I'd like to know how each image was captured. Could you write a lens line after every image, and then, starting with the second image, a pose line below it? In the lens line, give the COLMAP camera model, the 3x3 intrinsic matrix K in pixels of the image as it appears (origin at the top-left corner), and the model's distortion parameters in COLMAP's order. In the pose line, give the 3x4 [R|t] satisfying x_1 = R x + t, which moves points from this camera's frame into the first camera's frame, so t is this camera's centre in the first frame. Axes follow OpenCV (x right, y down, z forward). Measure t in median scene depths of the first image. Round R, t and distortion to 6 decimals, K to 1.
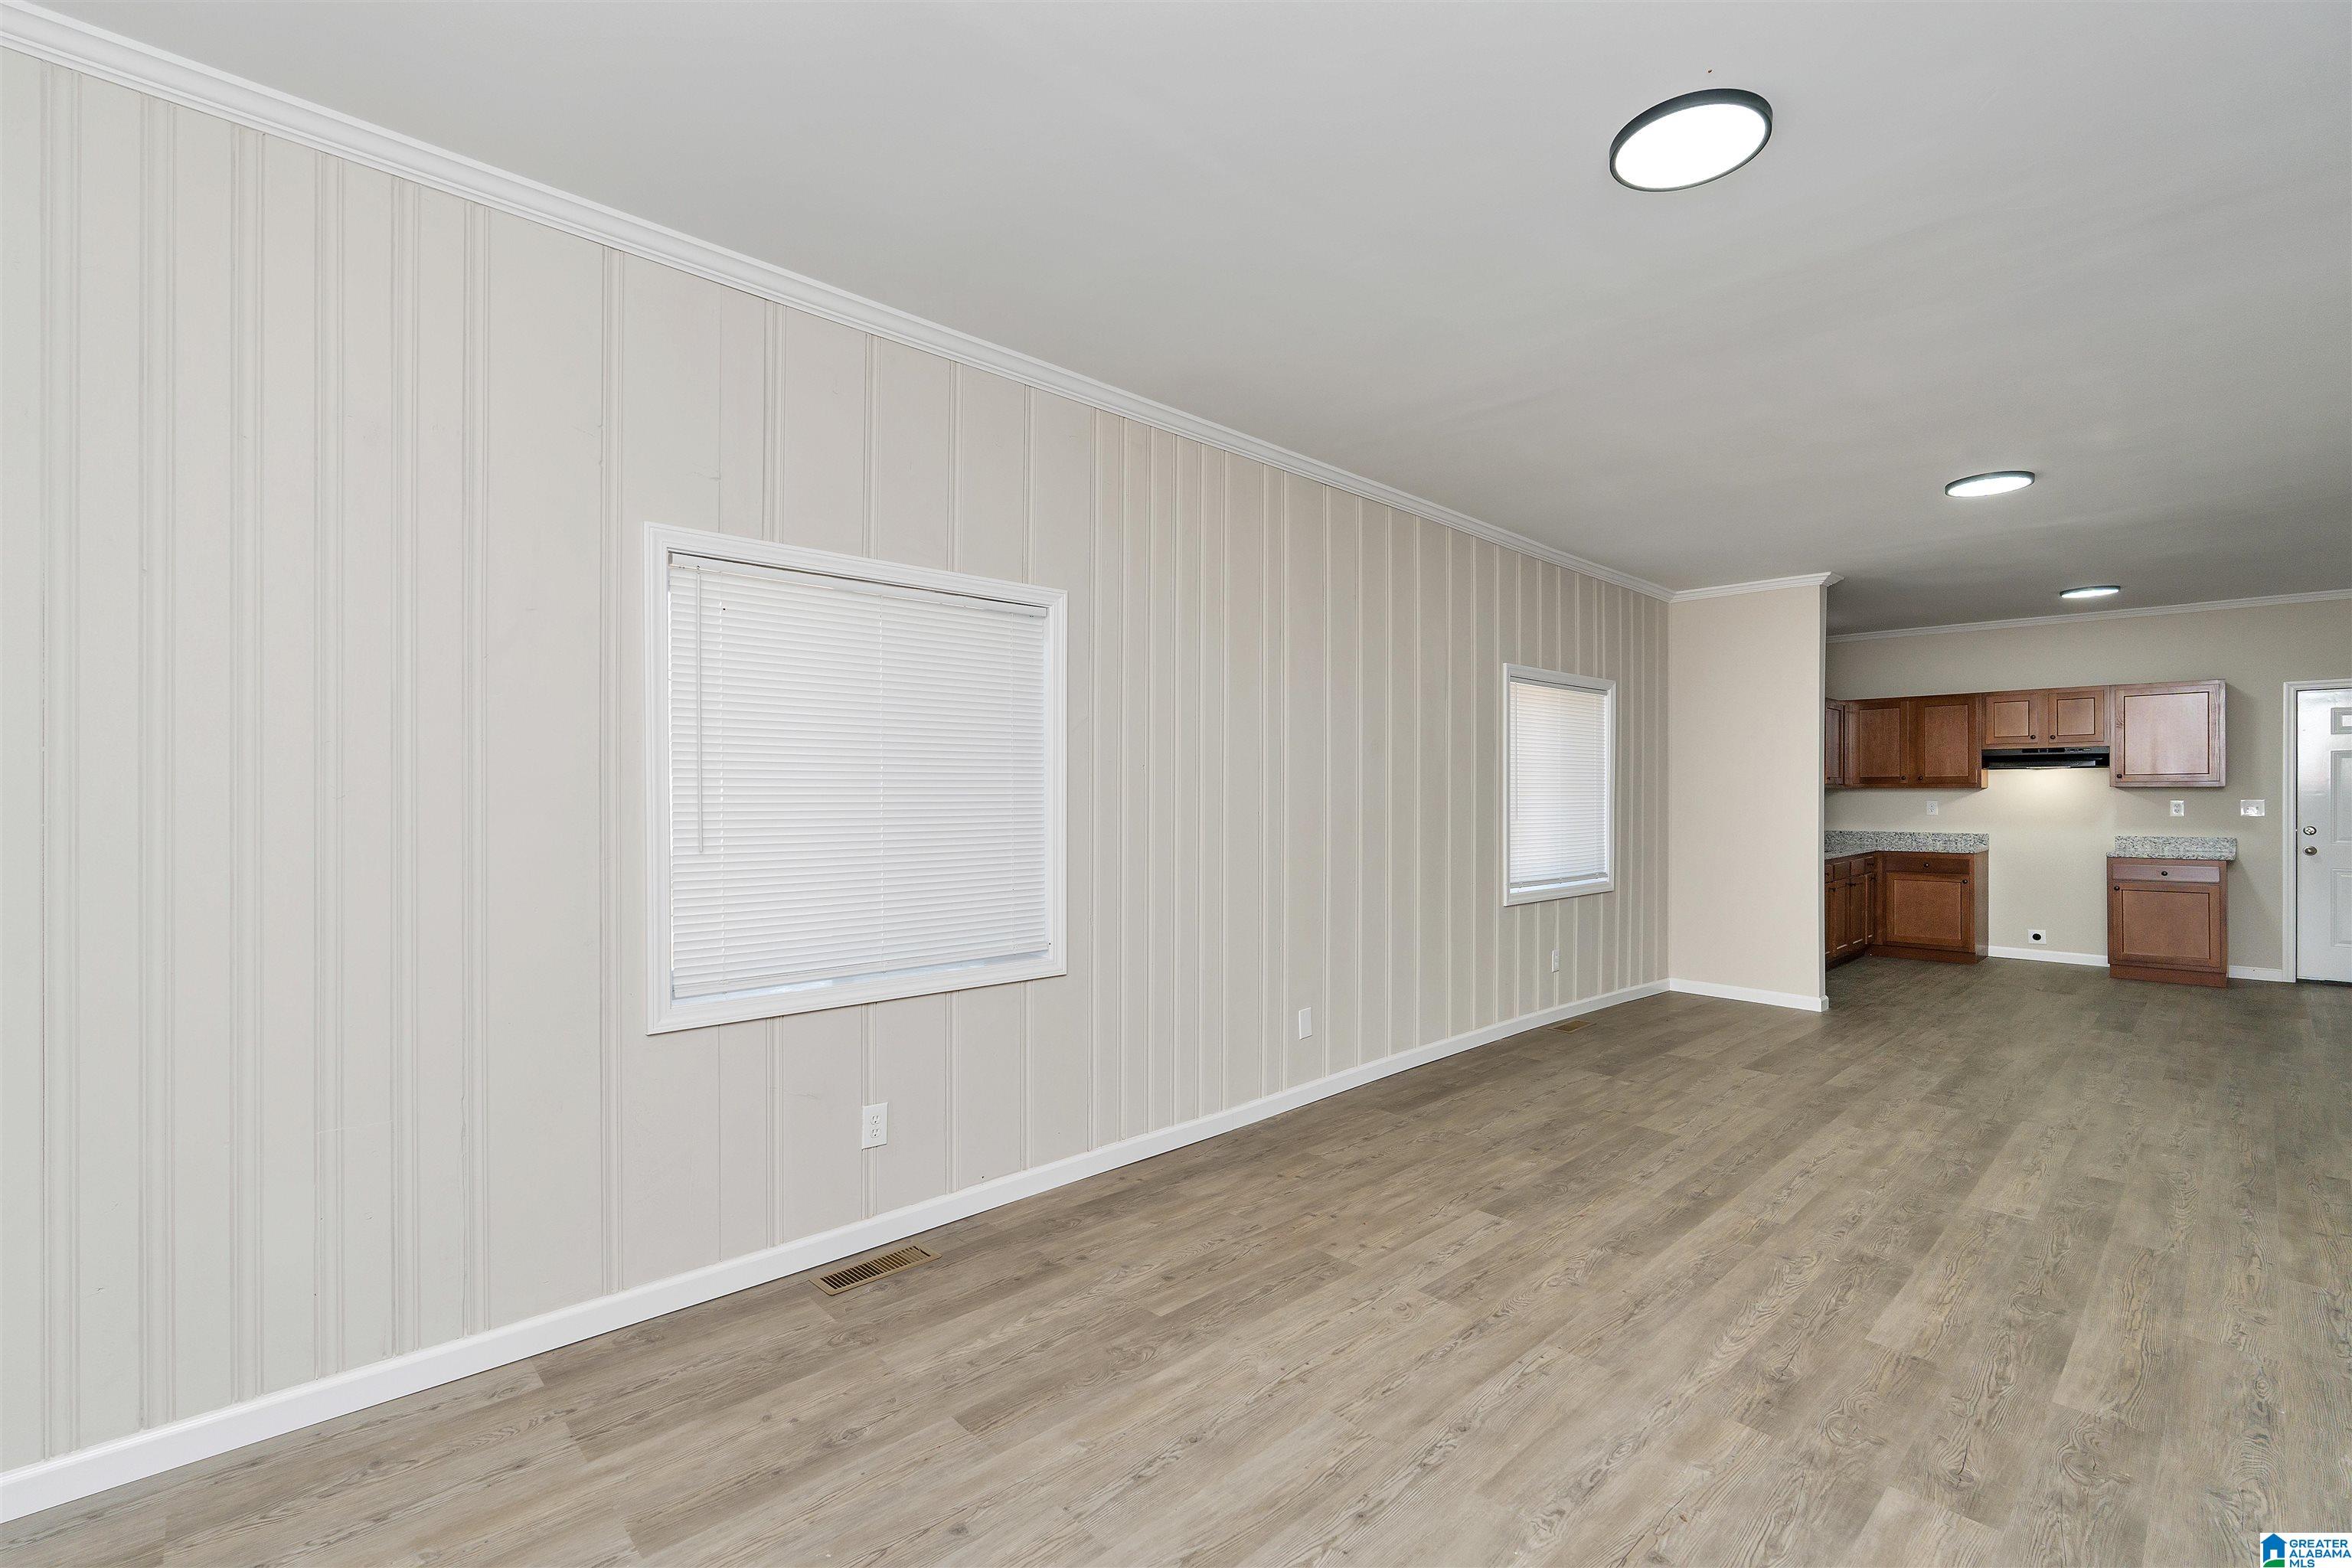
lens RADIAL K [[1075.5, 0, 1176.0], [0, 1075.5, 784.0], [0, 0, 1]] dist [0.004925, 0.000322]
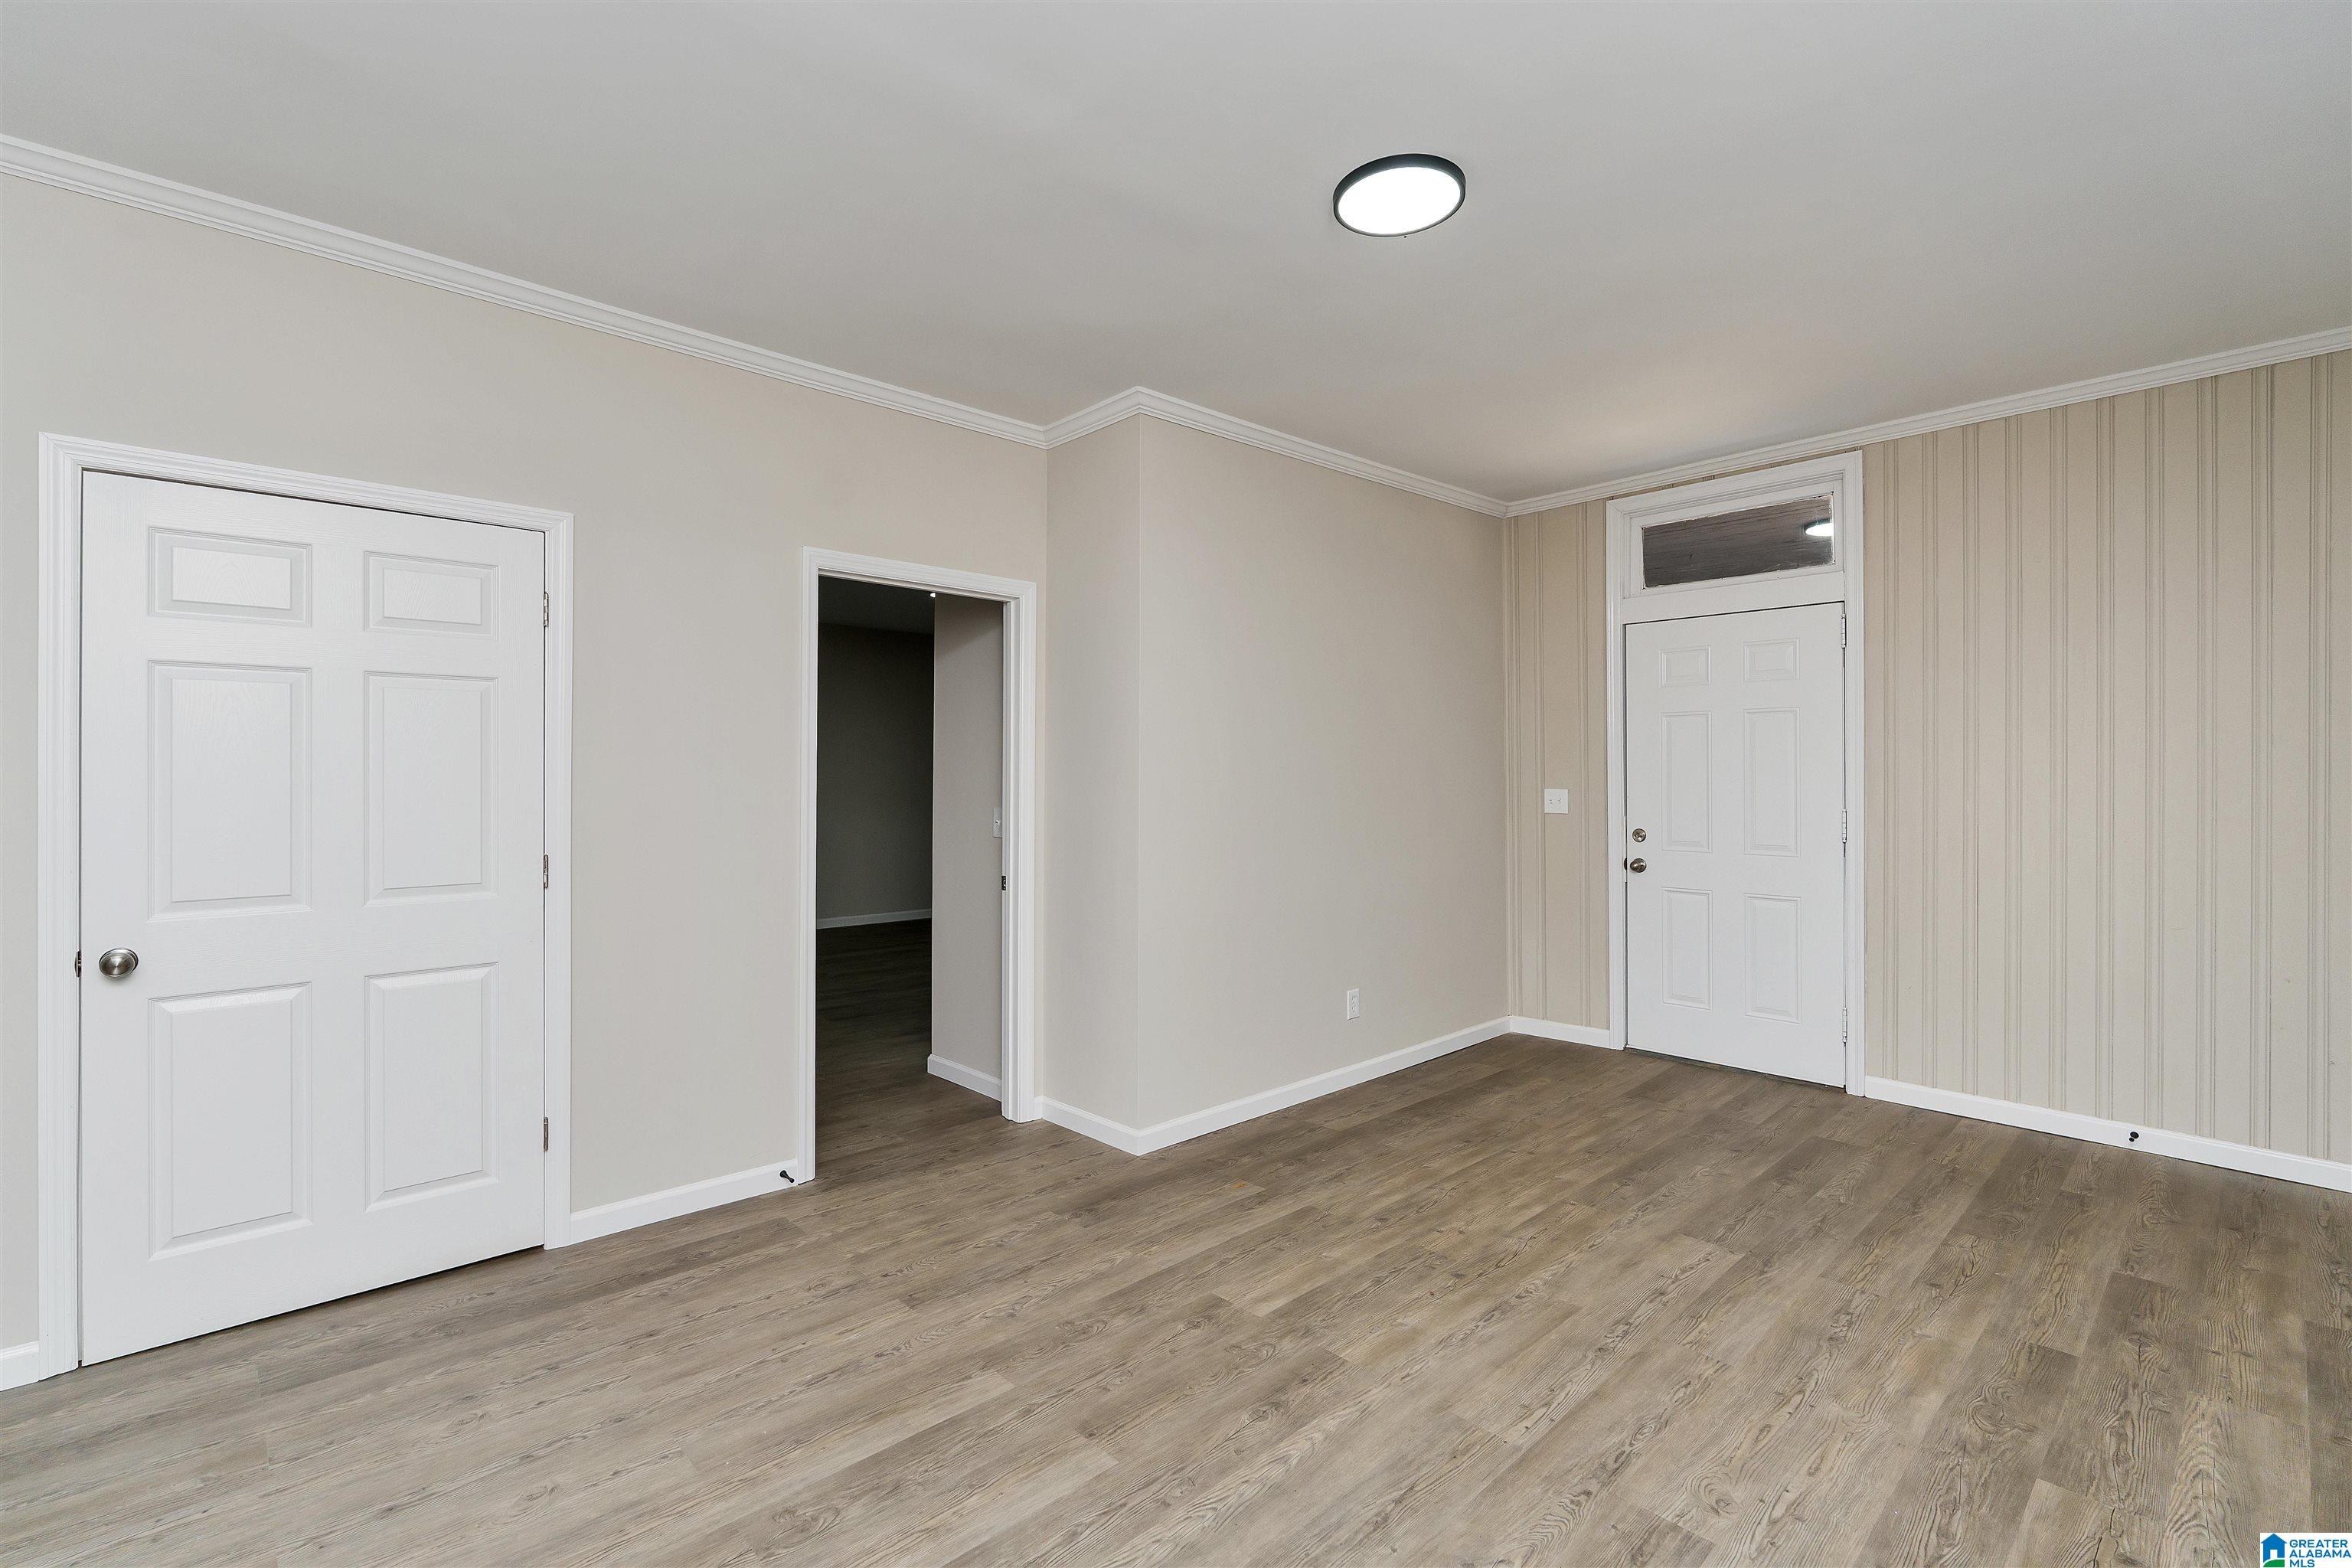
lens RADIAL K [[1041.3, 0, 1168.5], [0, 1041.3, 773.4], [0, 0, 1]] dist [0.001106, 0.000146]
pose [[-0.999660, -0.002283, 0.025963, 0.646567], [-0.002703, 0.999866, -0.016172, 0.018527], [-0.025923, -0.016237, -0.999532, 1.973838]]
